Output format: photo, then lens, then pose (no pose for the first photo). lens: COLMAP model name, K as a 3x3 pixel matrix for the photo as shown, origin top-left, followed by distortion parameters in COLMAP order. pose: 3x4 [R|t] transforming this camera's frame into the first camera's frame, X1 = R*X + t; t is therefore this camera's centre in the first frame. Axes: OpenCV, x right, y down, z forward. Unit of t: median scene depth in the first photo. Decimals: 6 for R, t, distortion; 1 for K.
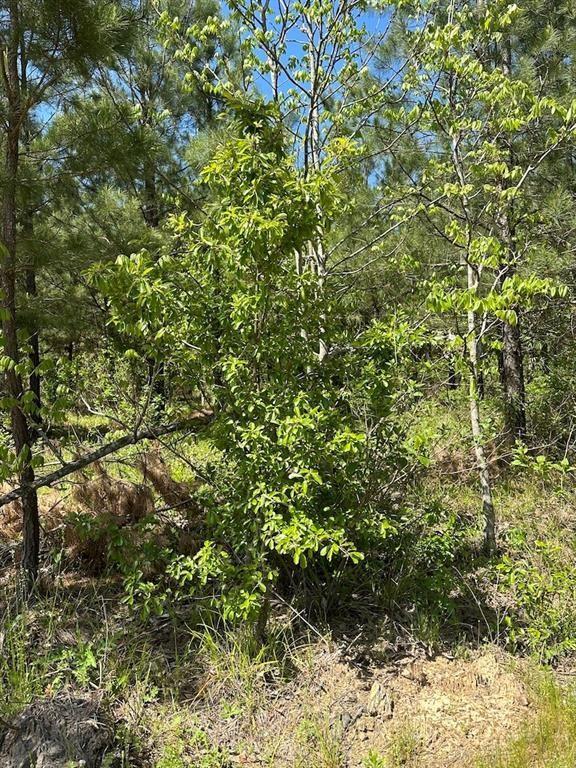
lens RADIAL K [[604.6, 0, 288.5], [0, 604.6, 383.1], [0, 0, 1]] dist [-0.003331, -0.000418]
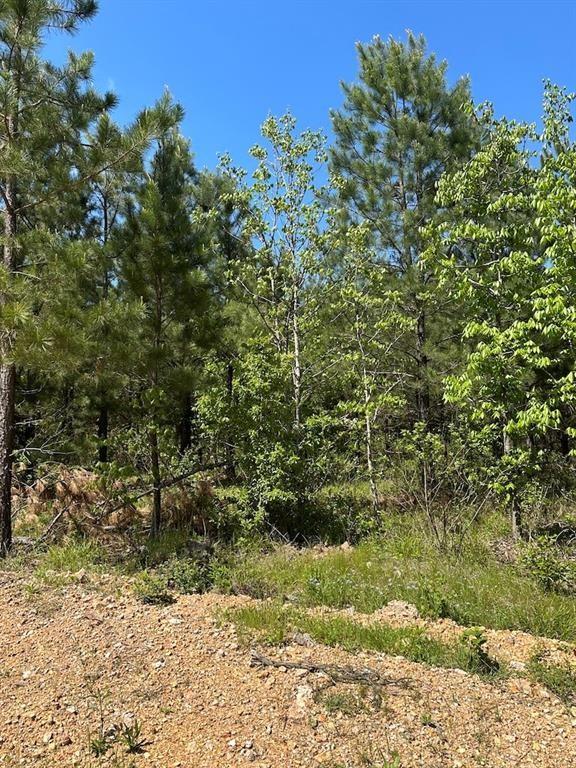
lens RADIAL K [[604.6, 0, 287.5], [0, 604.6, 383.8], [0, 0, 1]] dist [-0.003331, -0.000418]
pose [[0.999703, -0.007824, -0.023065, 0.132694], [0.004389, 0.989369, -0.145360, 0.151653], [0.023957, 0.145215, 0.989110, -1.762120]]
